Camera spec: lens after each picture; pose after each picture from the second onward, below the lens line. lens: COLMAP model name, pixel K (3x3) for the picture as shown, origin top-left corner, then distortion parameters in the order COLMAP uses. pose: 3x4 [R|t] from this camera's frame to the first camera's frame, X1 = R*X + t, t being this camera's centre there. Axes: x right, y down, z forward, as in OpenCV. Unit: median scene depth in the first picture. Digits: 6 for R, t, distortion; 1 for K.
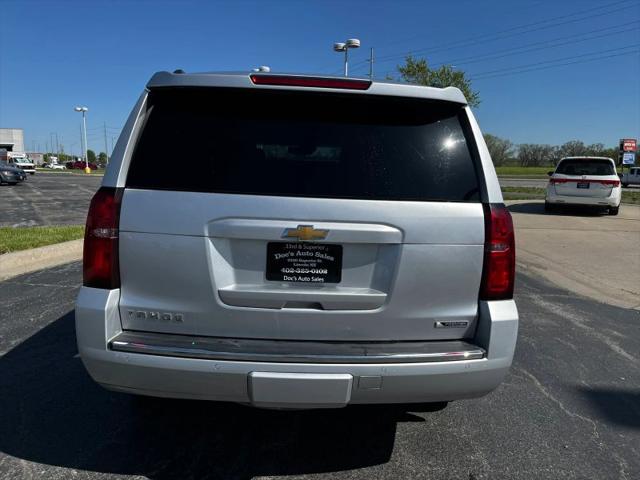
lens RADIAL K [[486.9, 0, 320.0], [0, 486.9, 240.0], [0, 0, 1]] dist [0.051222, -0.100016]
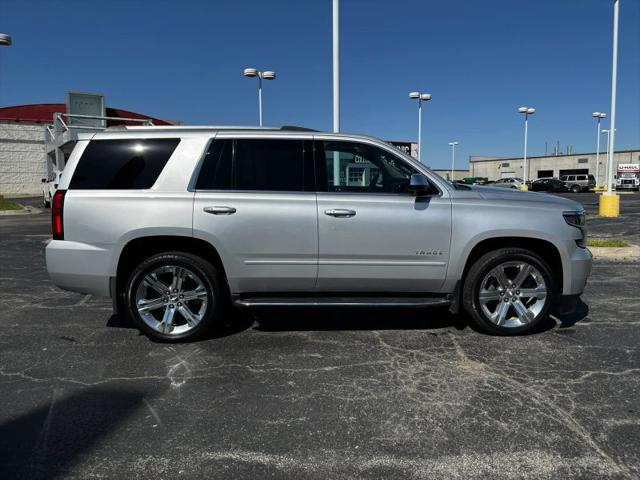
lens RADIAL K [[489.1, 0, 320.0], [0, 489.1, 240.0], [0, 0, 1]] dist [0.064289, -0.083936]
pose [[-0.021148, 0.094179, -0.995331, 2.450542], [-0.137002, 0.985889, 0.096197, -0.222201], [0.990345, 0.138397, -0.007947, 2.179403]]
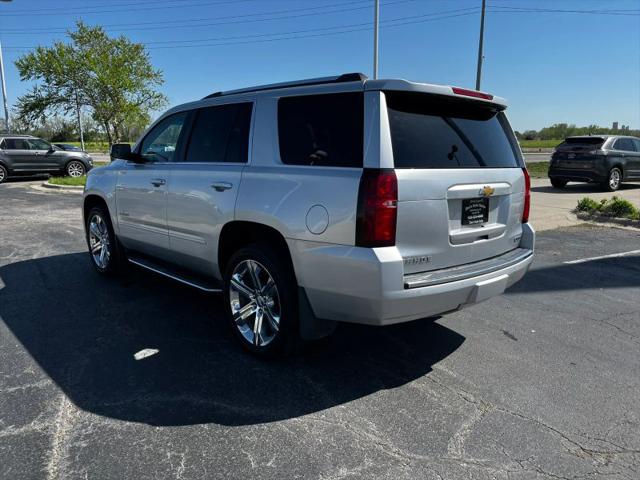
lens RADIAL K [[489.1, 0, 320.0], [0, 489.1, 240.0], [0, 0, 1]] dist [0.064289, -0.083936]
pose [[0.769950, -0.137294, 0.623159, -1.398951], [0.106588, 0.990530, 0.086538, -0.051122], [-0.629139, -0.000209, 0.777293, 0.093643]]
